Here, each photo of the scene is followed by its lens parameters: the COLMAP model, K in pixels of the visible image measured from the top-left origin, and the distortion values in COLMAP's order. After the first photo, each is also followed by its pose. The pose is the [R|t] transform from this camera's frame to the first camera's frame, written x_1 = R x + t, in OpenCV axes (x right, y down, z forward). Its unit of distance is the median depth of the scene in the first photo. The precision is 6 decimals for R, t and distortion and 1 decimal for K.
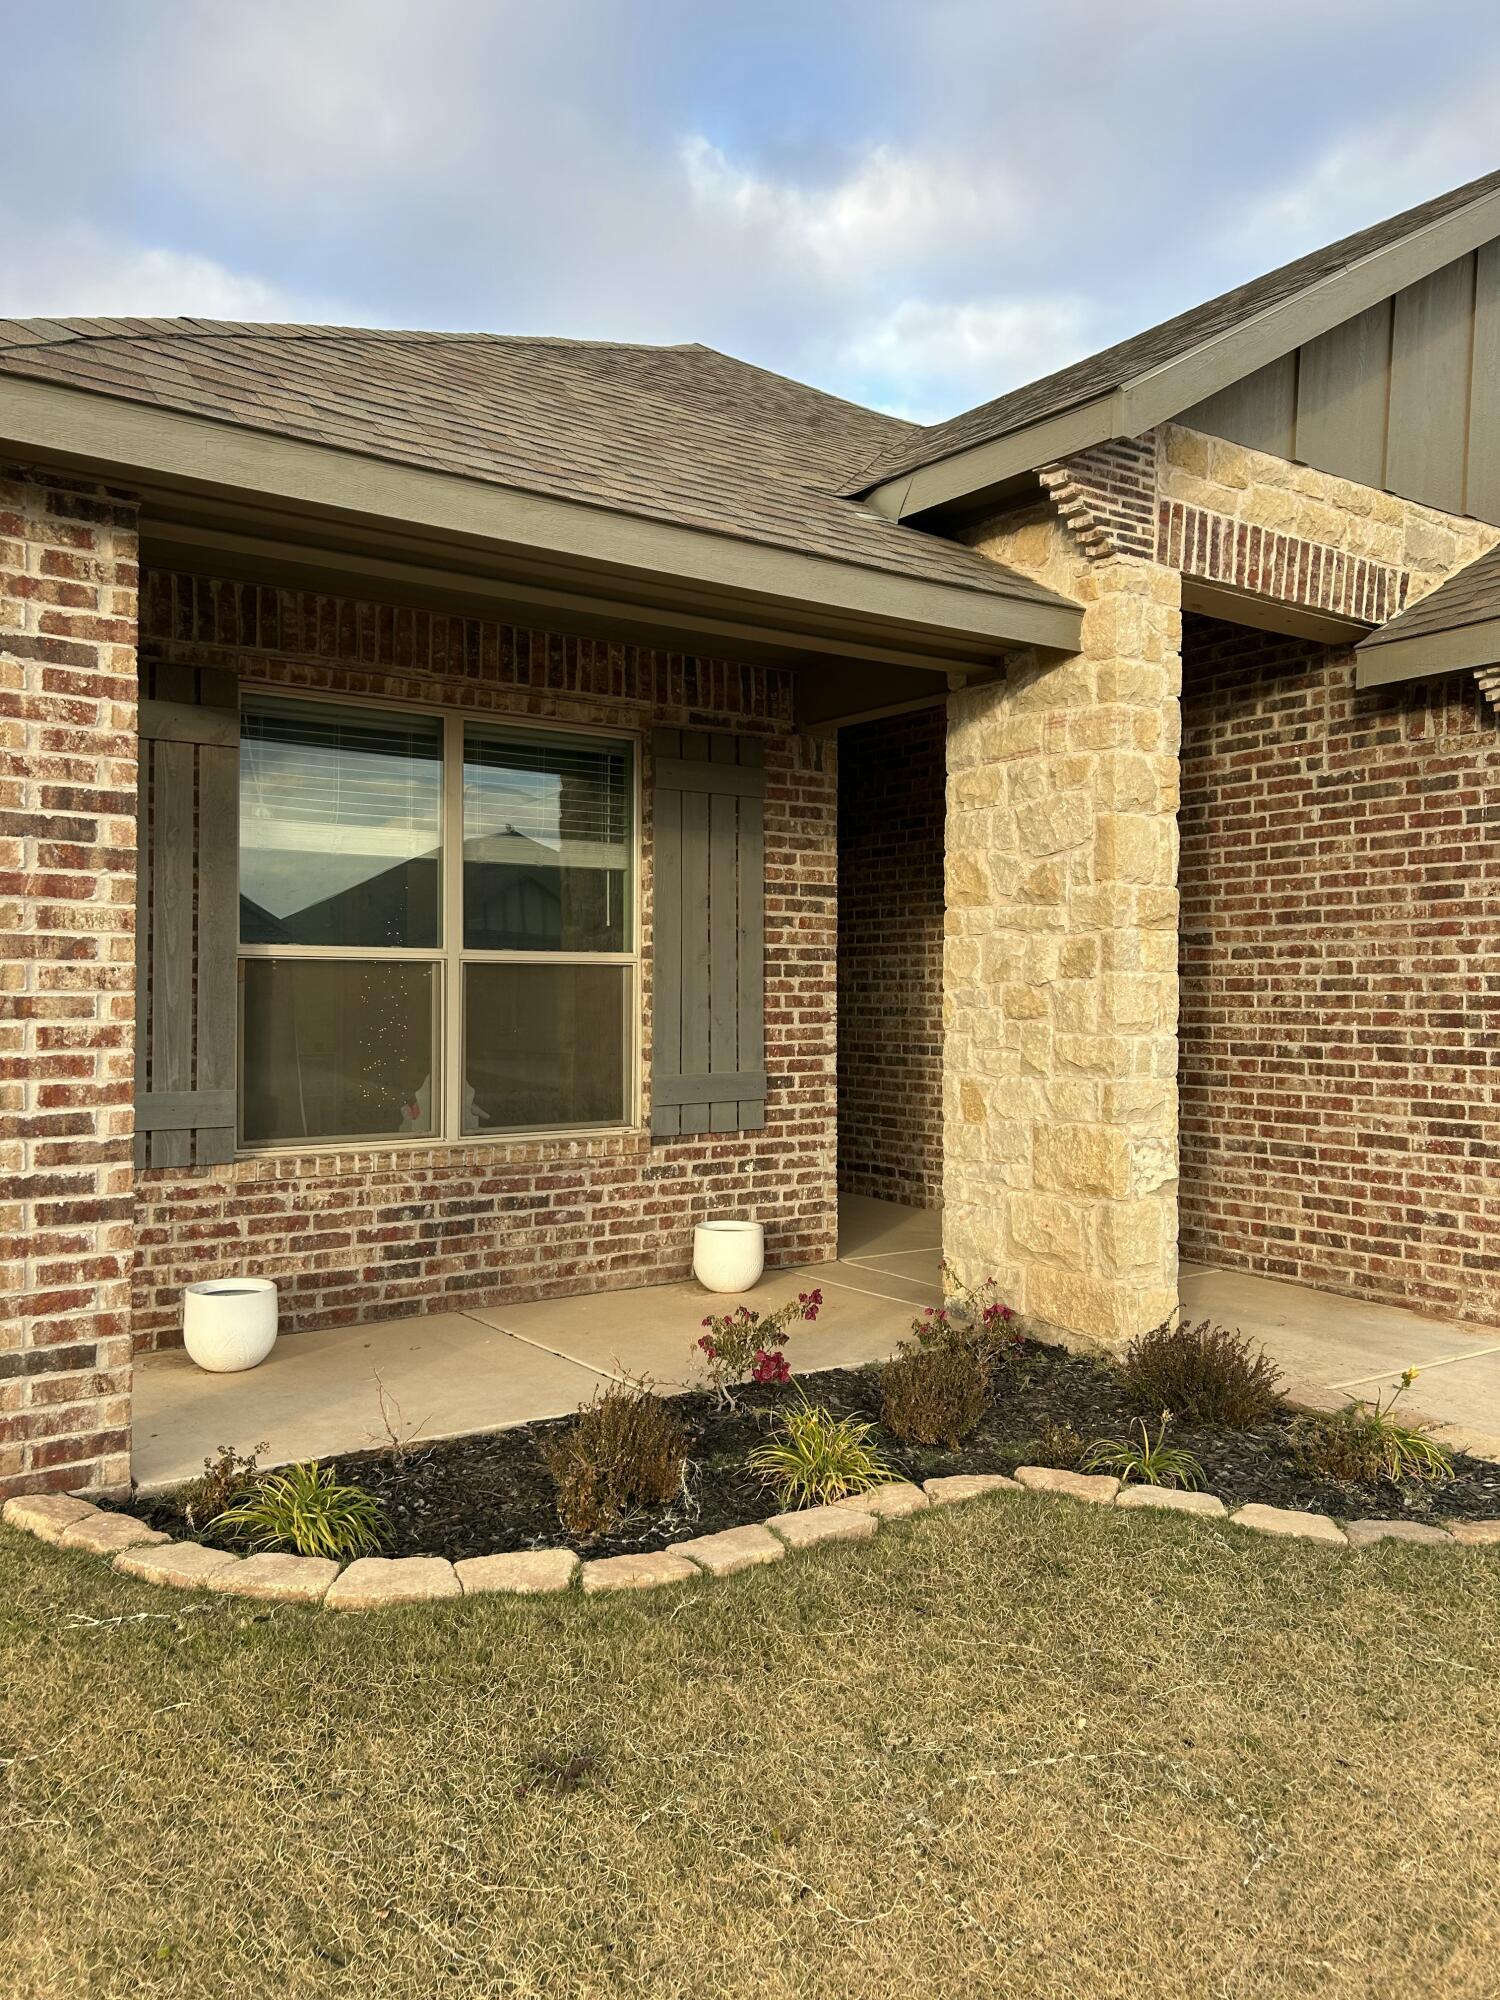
lens RADIAL K [[1502.4, 0, 710.5], [0, 1502.4, 976.9], [0, 0, 1]] dist [0.063701, -0.054008]
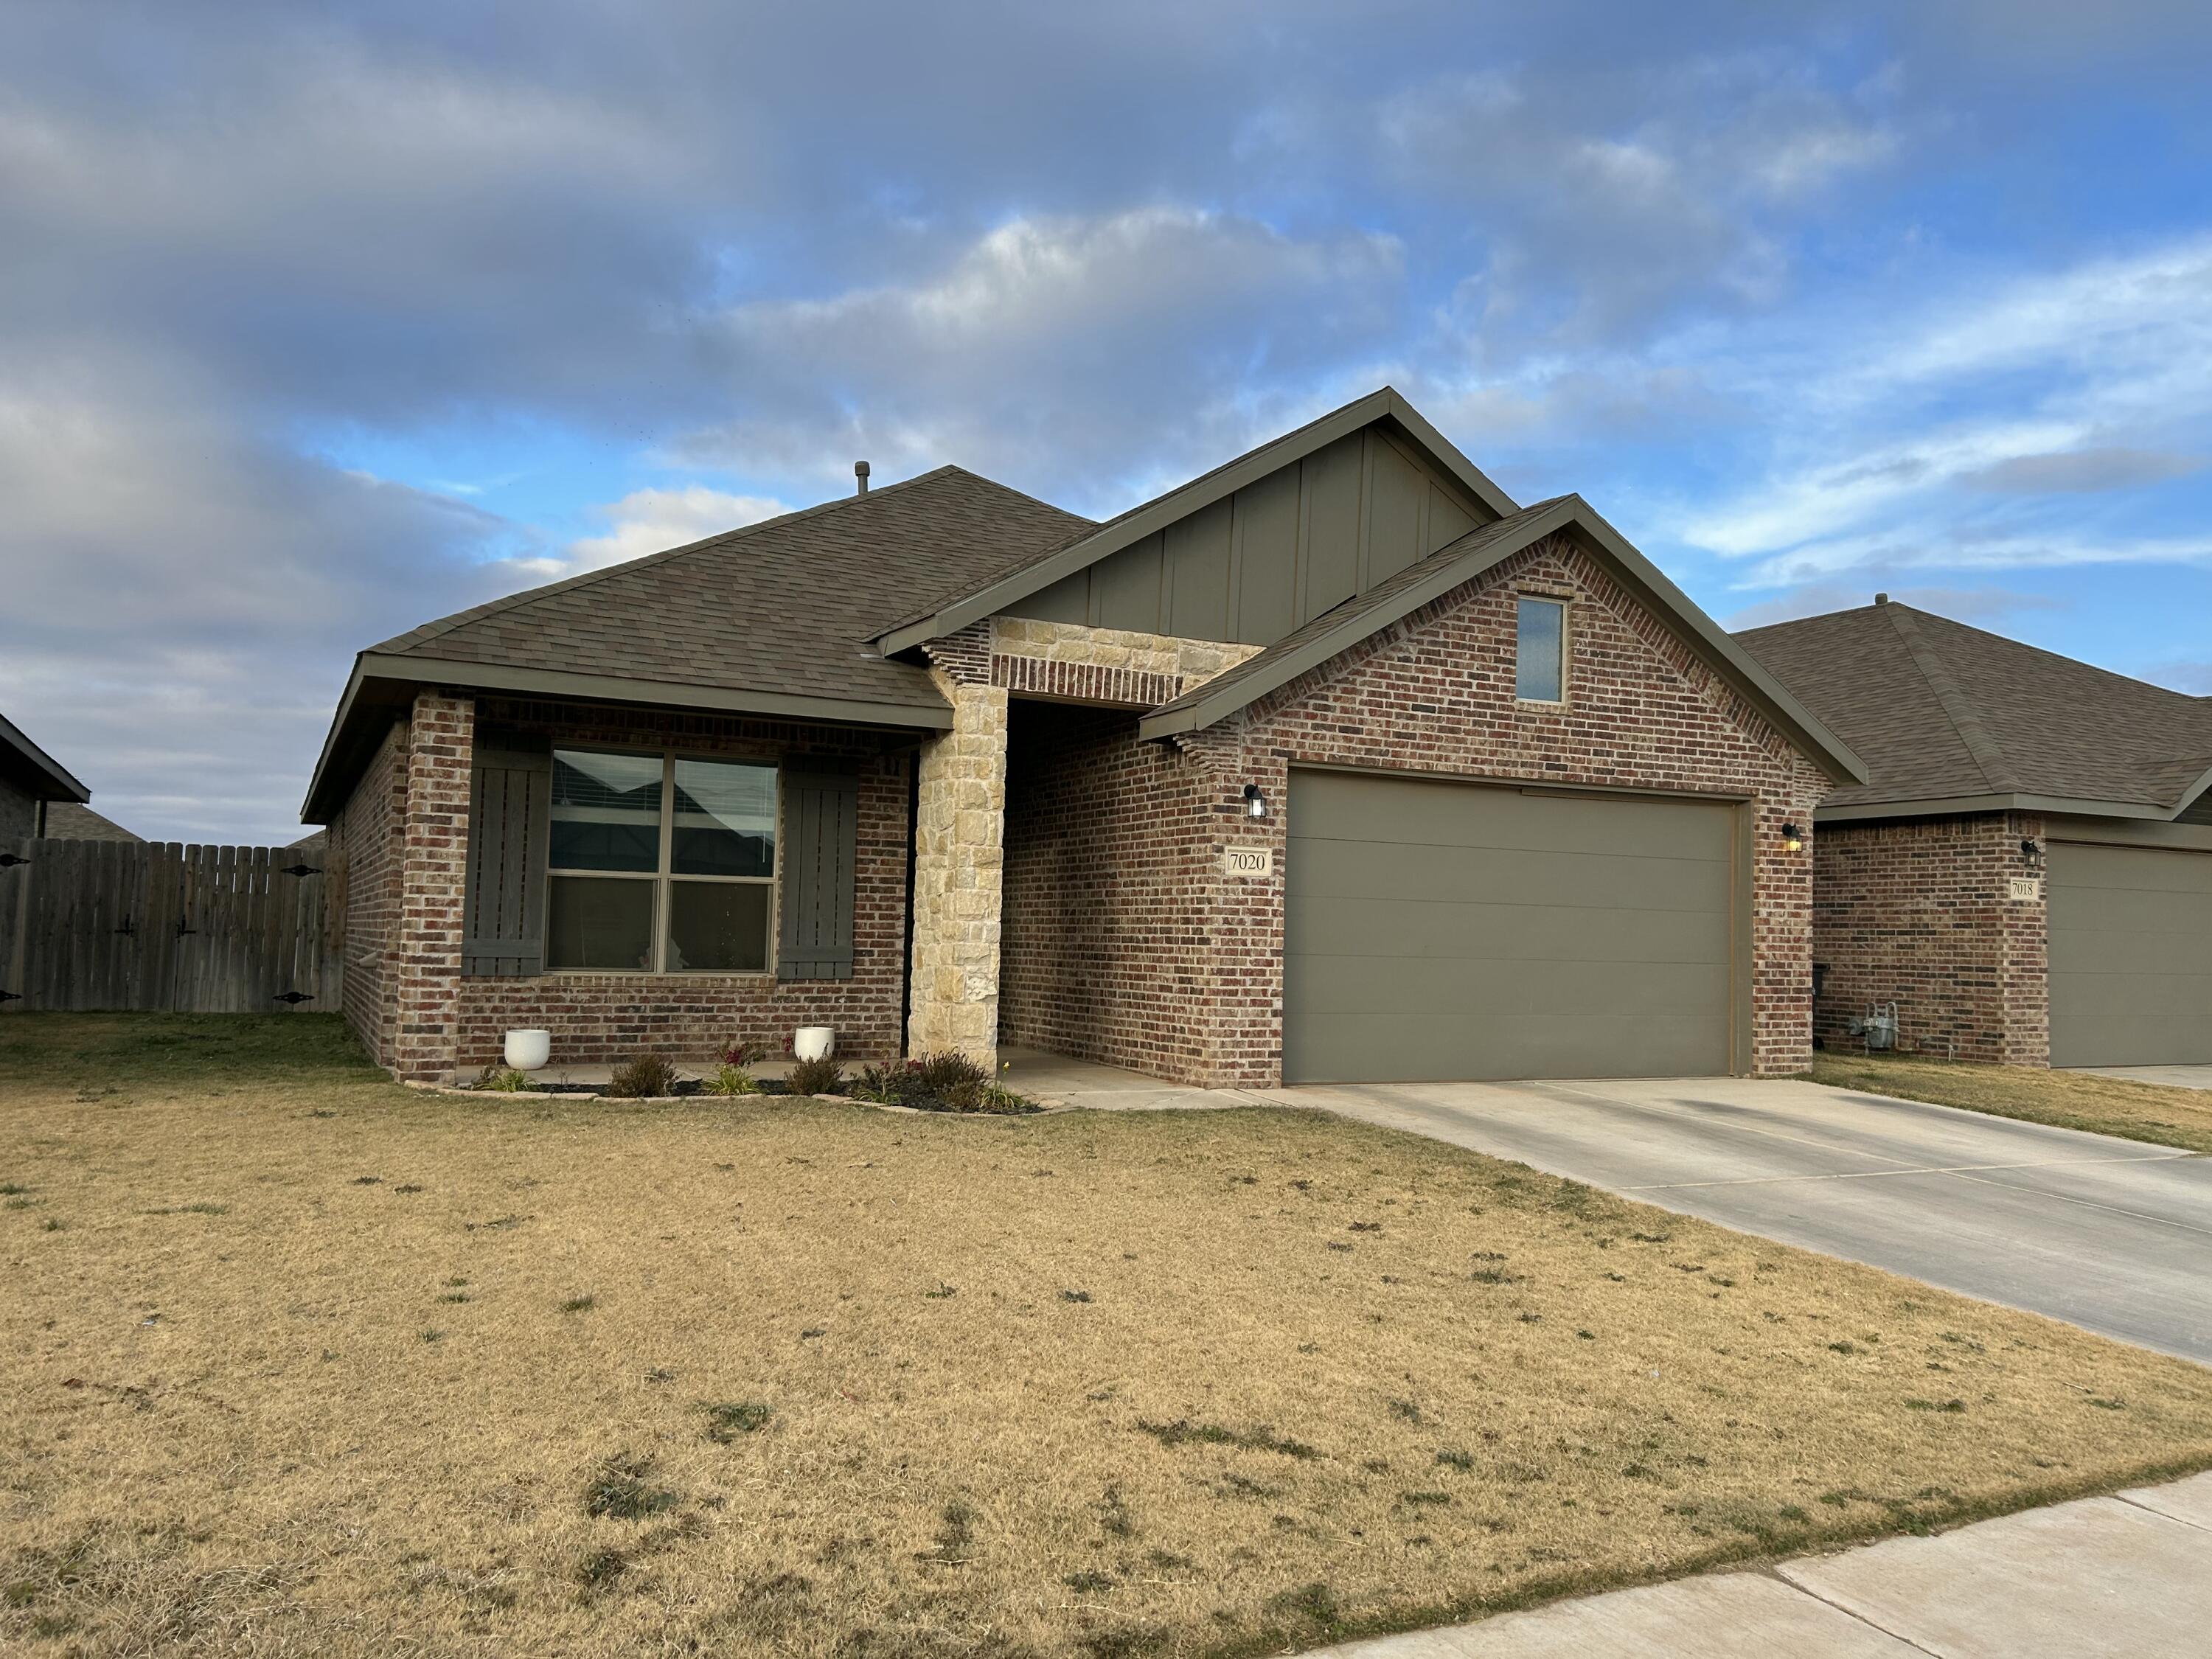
lens RADIAL K [[1661.6, 0, 1096.4], [0, 1661.6, 829.3], [0, 0, 1]] dist [0.063701, -0.054008]
pose [[0.991332, 0.012730, -0.130763, 0.629691], [-0.020207, 0.998225, -0.056014, 0.032342], [0.129818, 0.058171, 0.989830, -0.996969]]
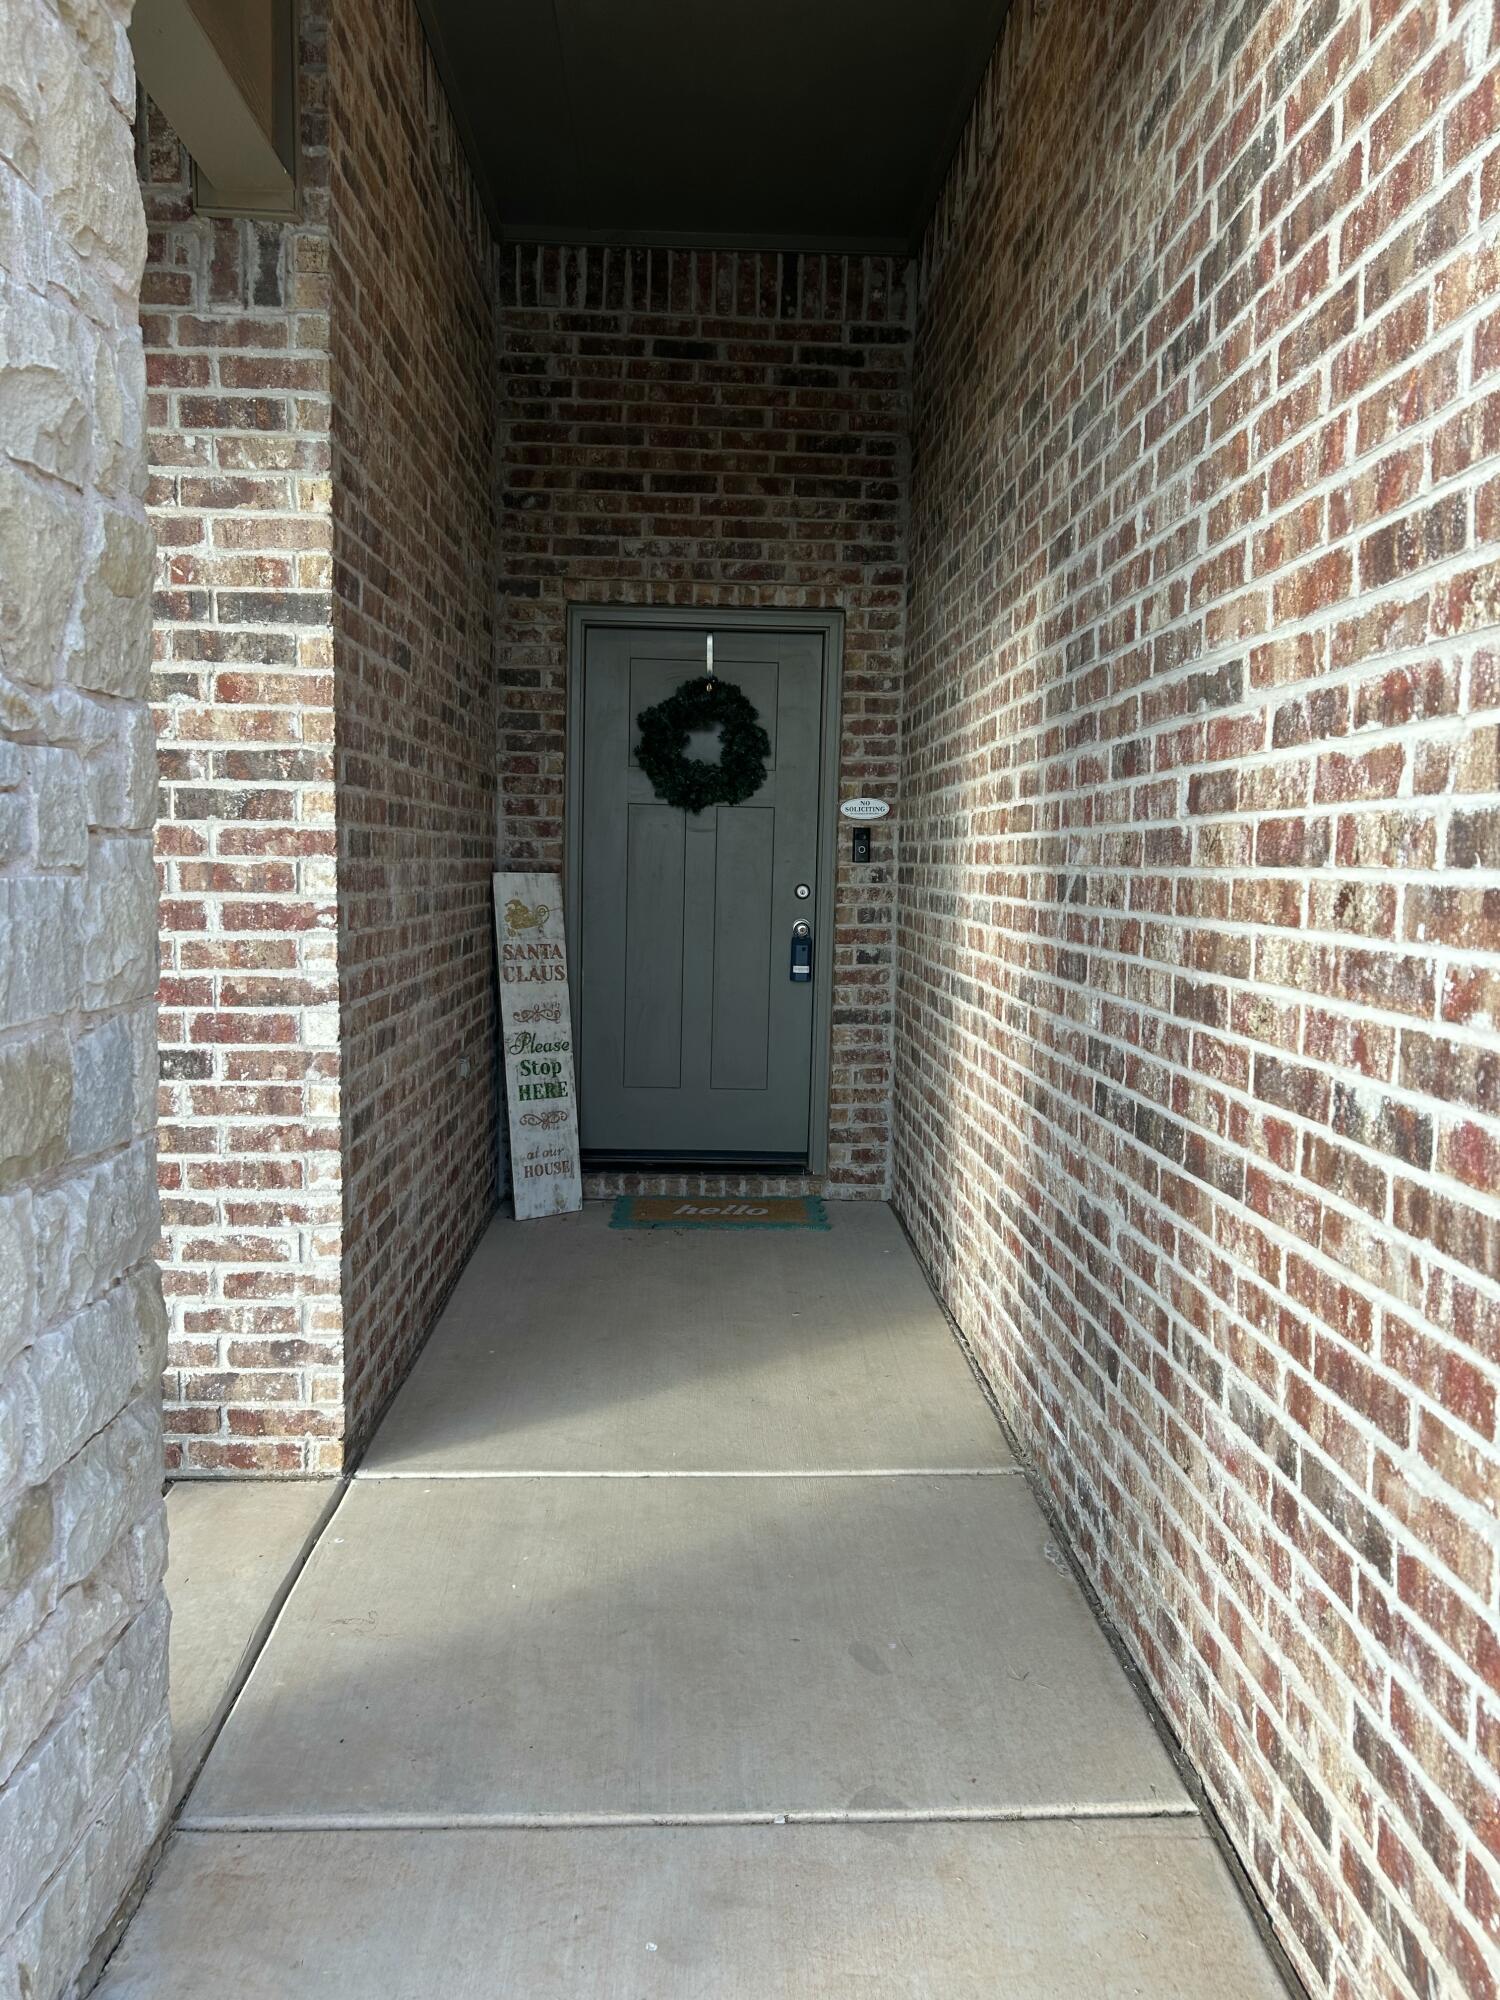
lens RADIAL K [[1502.4, 0, 737.5], [0, 1502.4, 1002.0], [0, 0, 1]] dist [0.063701, -0.054008]
pose [[0.848615, 0.060277, -0.525566, 0.458164], [-0.006911, 0.994666, 0.102920, 0.007059], [0.528966, -0.083707, 0.844505, 0.799423]]
